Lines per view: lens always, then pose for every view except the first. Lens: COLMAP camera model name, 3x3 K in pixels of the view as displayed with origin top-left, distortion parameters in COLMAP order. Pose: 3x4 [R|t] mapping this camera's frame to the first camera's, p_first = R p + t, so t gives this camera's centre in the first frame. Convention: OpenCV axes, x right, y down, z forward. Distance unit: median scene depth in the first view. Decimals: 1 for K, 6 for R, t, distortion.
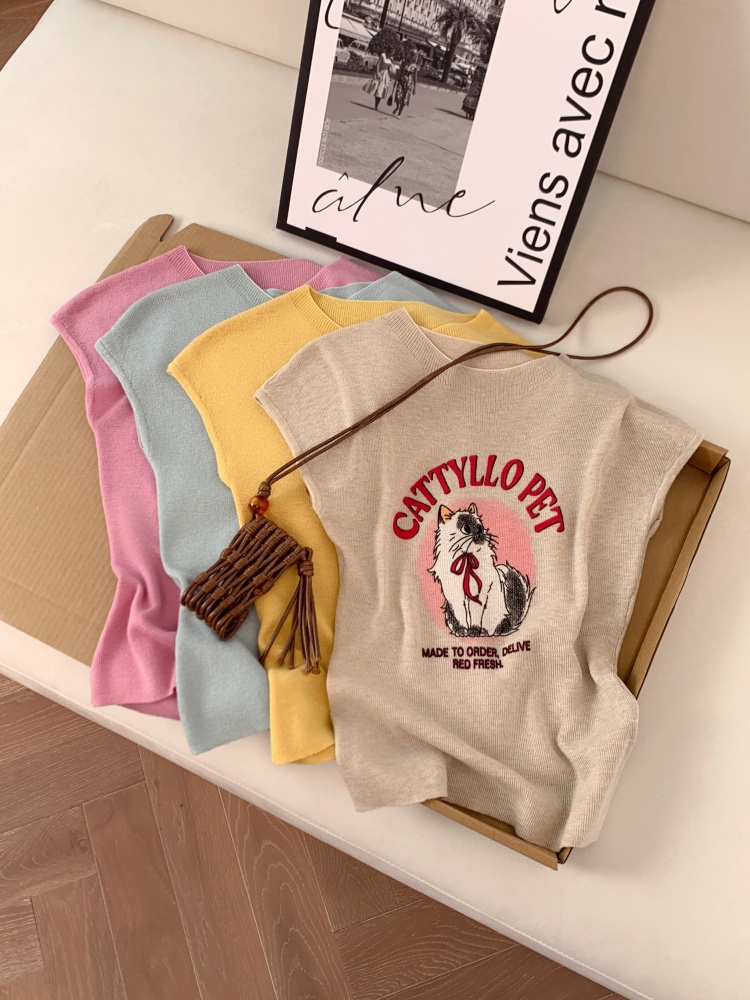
lens RADIAL K [[924.4, 0, 375.0], [0, 924.4, 500.0], [0, 0, 1]] dist [0.136502, -0.264801]
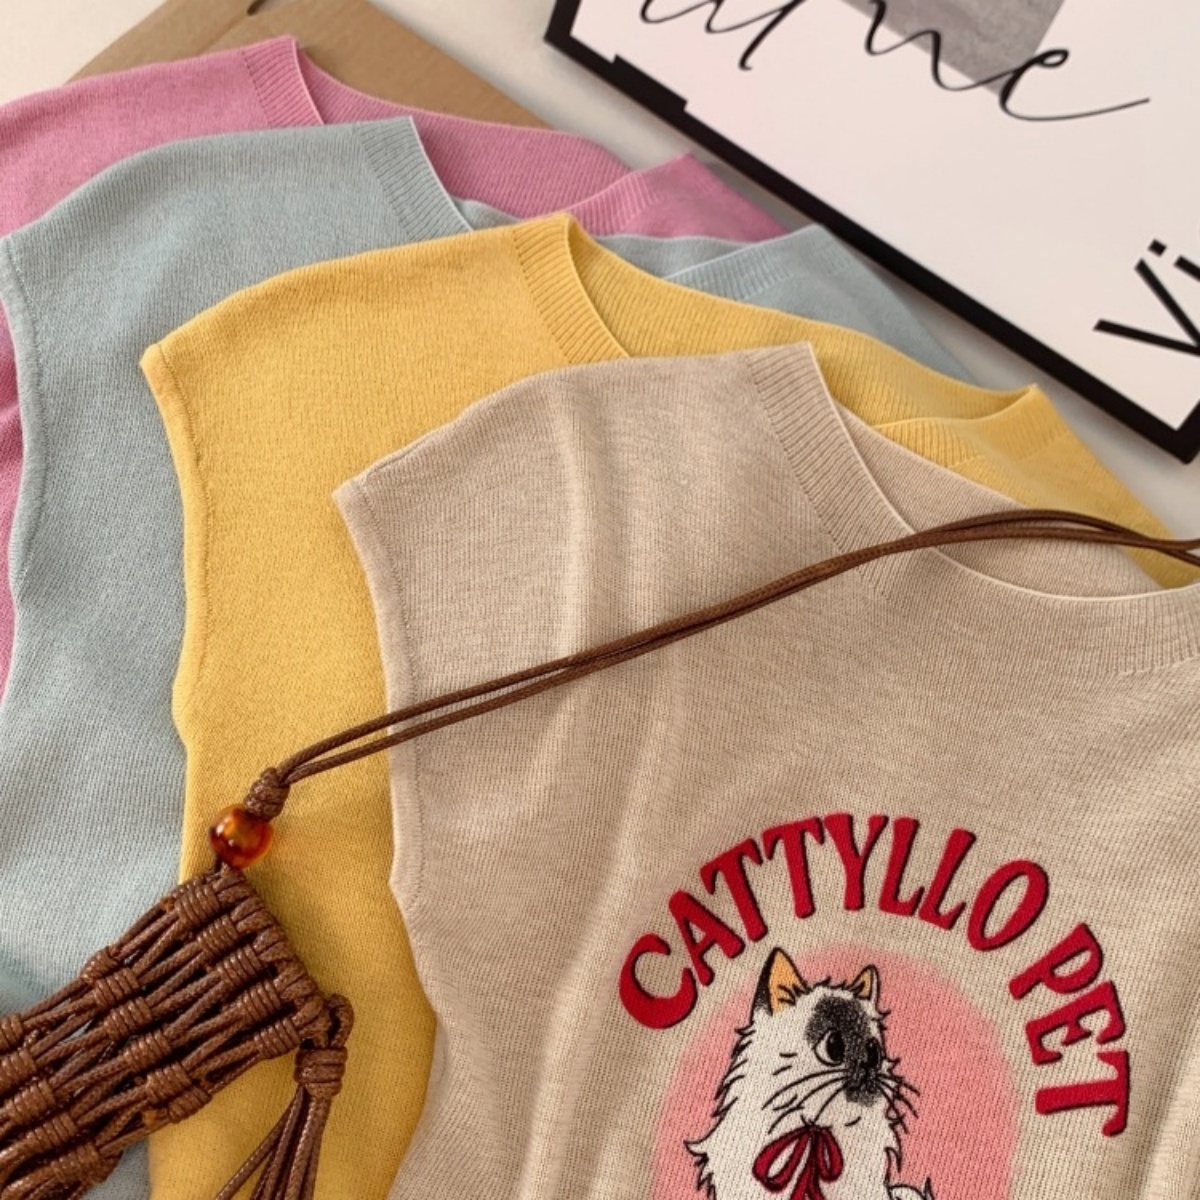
lens RADIAL K [[1560.6, 0, 600.7], [0, 1560.6, 496.6], [0, 0, 1]] dist [0.125307, -0.382074]
pose [[0.966323, 0.234935, -0.104997, 0.030668], [-0.233936, 0.972005, 0.021907, -0.147993], [0.107204, 0.003394, 0.994231, 0.417157]]
